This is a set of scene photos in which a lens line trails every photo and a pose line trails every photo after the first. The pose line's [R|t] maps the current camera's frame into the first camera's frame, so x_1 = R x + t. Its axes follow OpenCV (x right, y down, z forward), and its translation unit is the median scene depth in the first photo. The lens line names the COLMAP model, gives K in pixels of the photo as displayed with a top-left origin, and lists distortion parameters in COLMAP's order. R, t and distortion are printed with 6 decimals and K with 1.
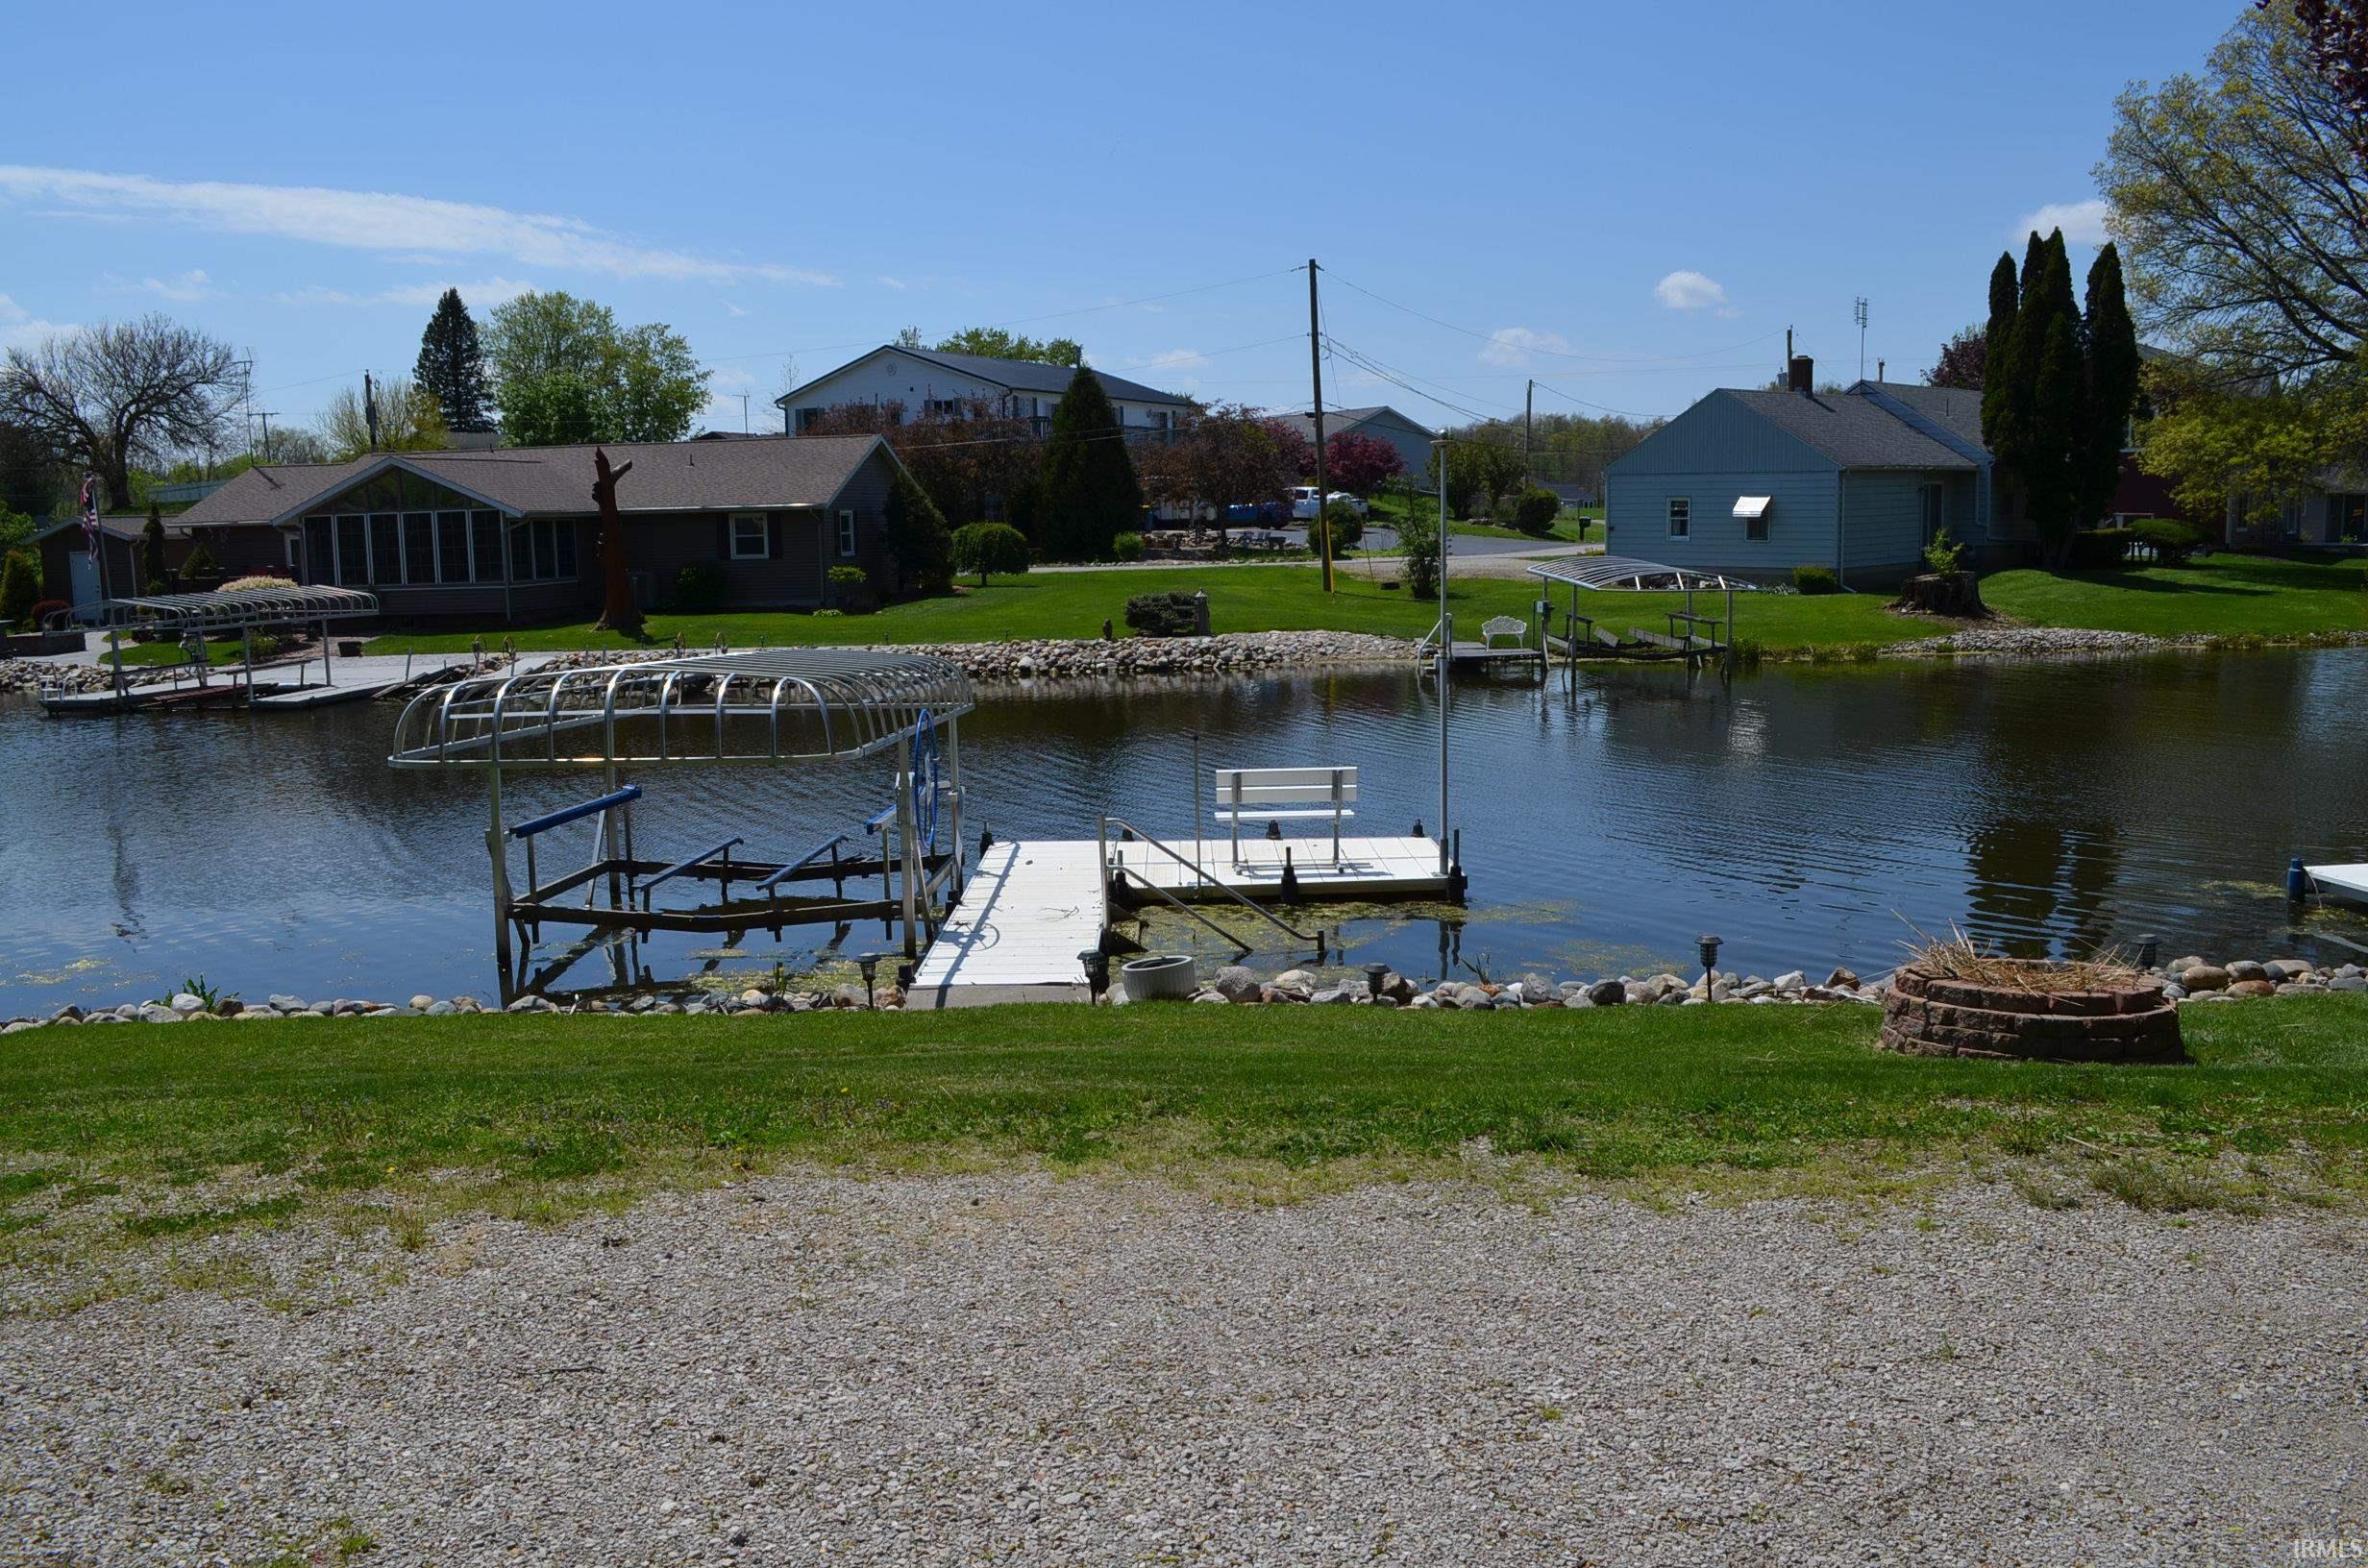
lens RADIAL K [[1868.1, 0, 1167.4], [0, 1868.1, 785.9], [0, 0, 1]] dist [-0.078624, 0.013461]
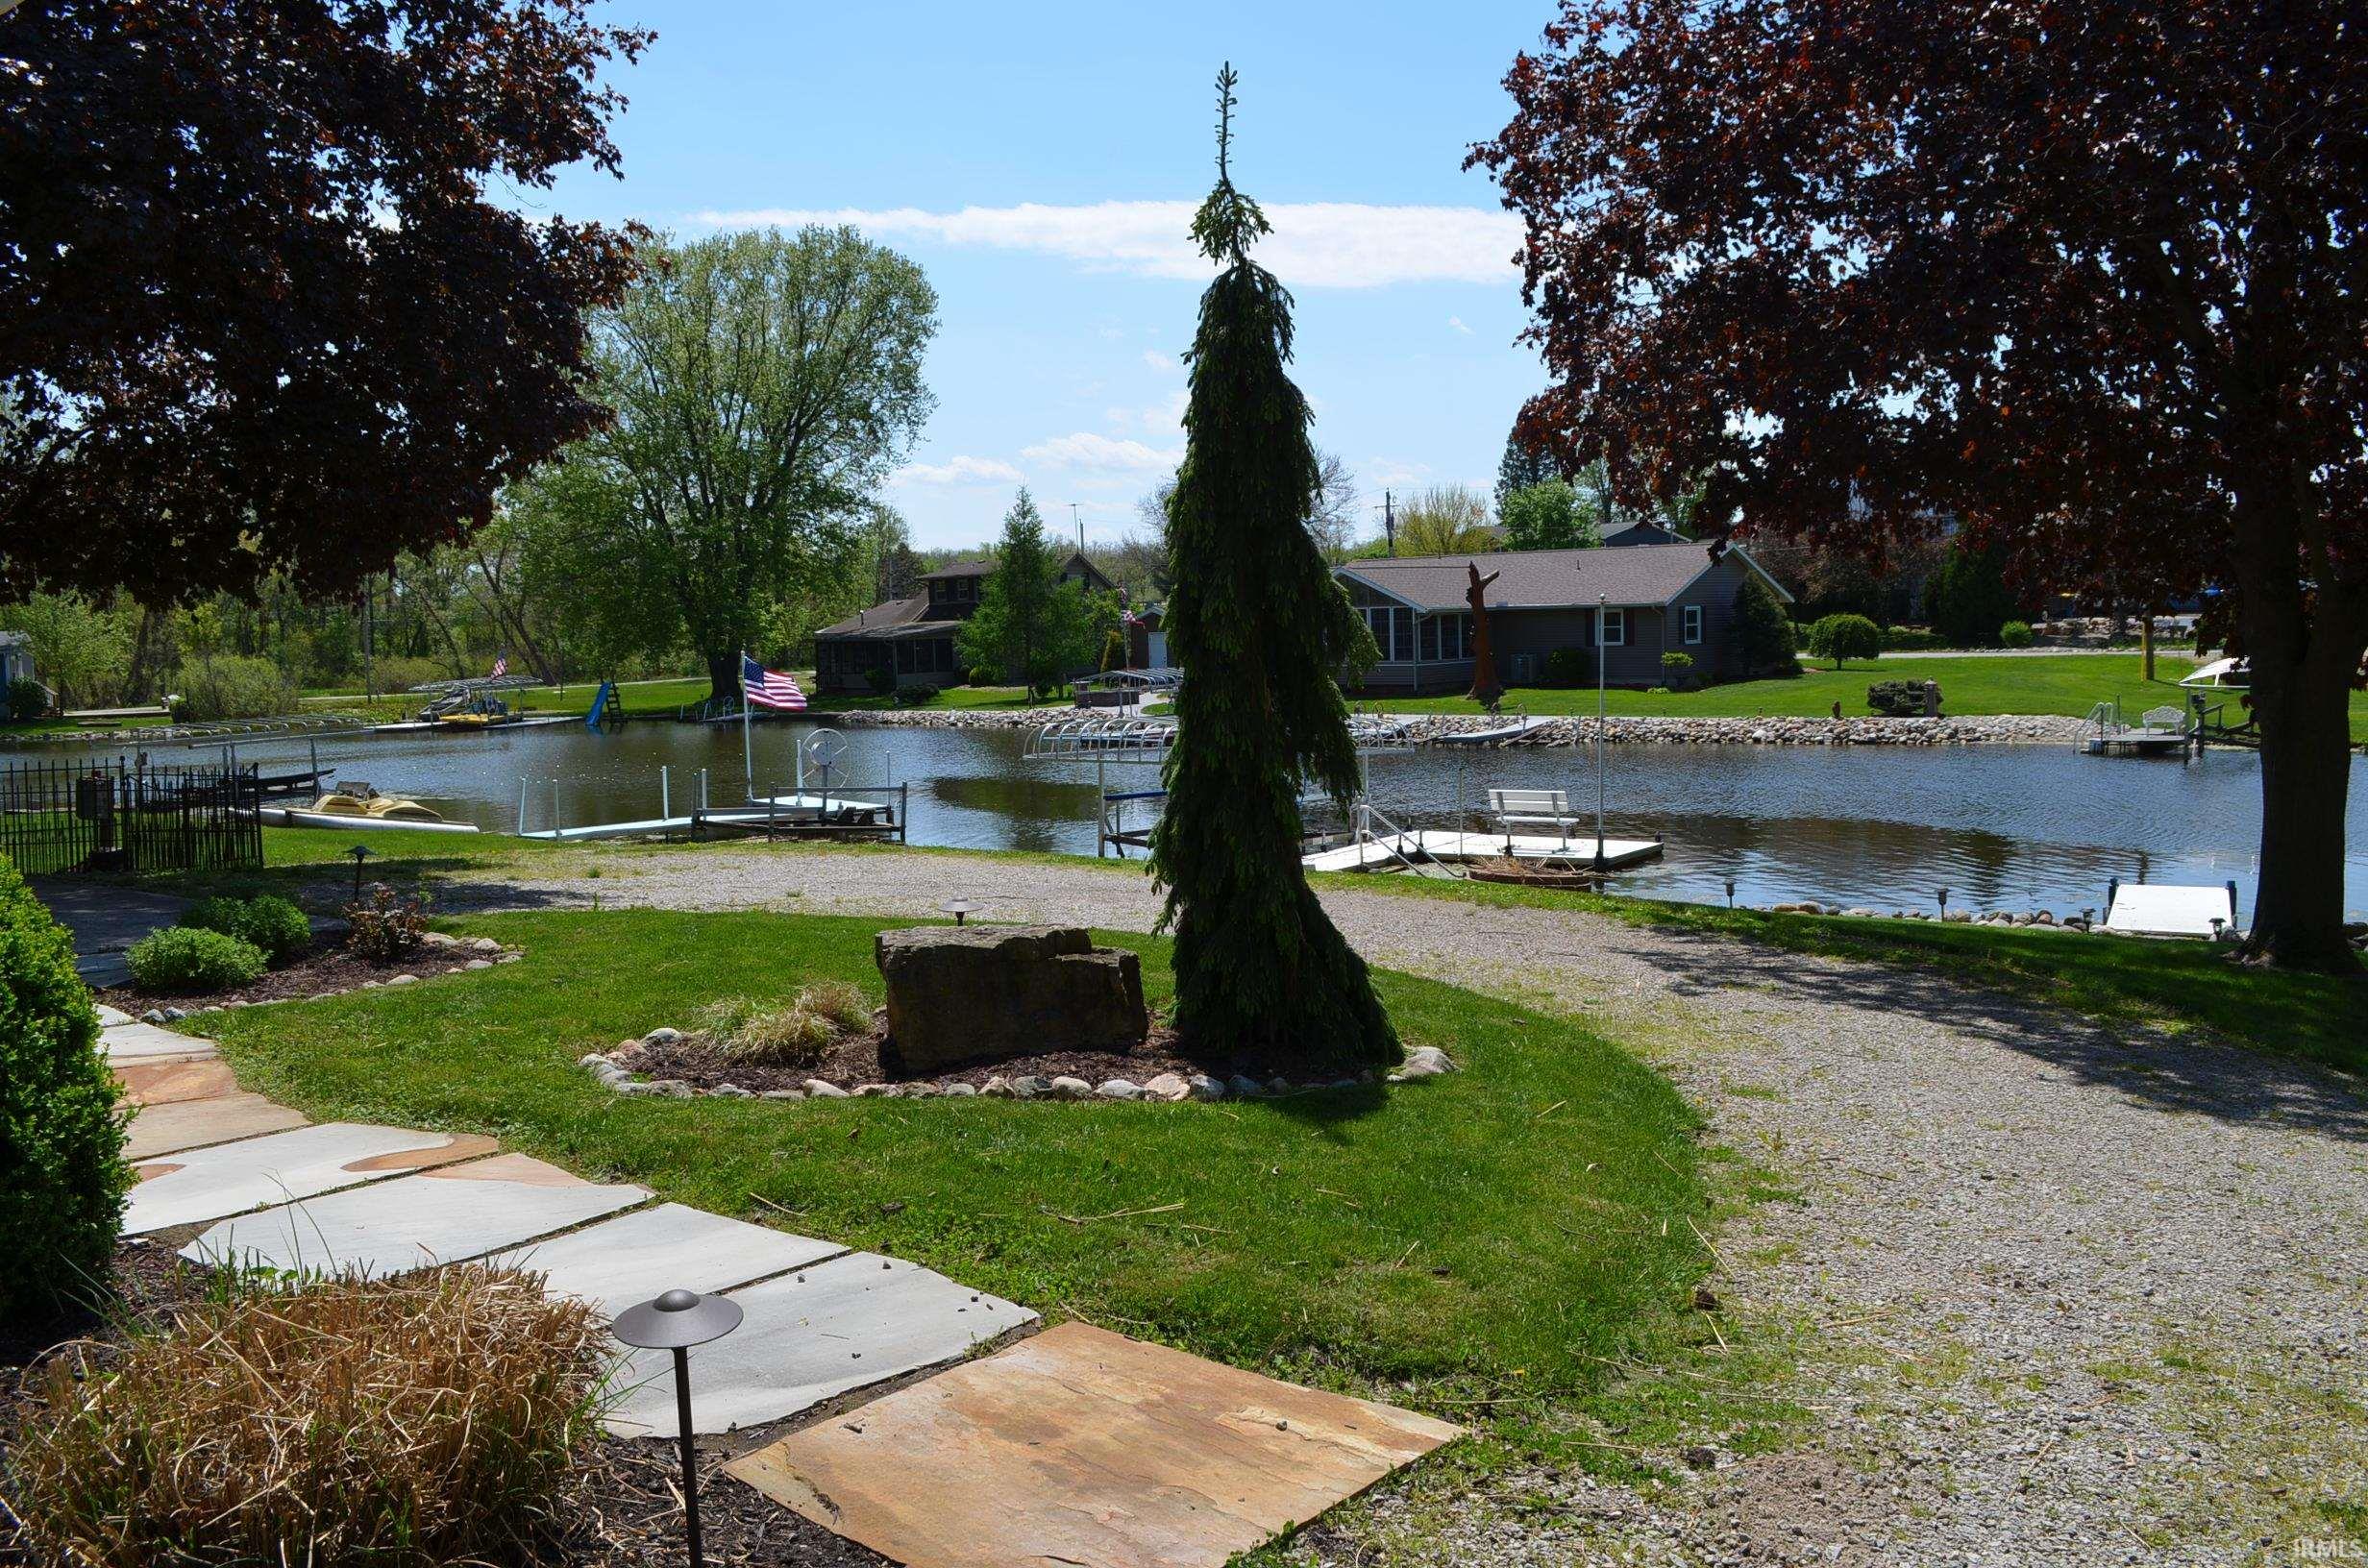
lens RADIAL K [[1868.1, 0, 1196.4], [0, 1868.1, 785.4], [0, 0, 1]] dist [-0.078624, 0.013461]
pose [[0.834923, 0.045547, -0.548479, 0.242265], [-0.066310, 0.997635, -0.018095, 0.011949], [0.546358, 0.051478, 0.835968, -0.189882]]
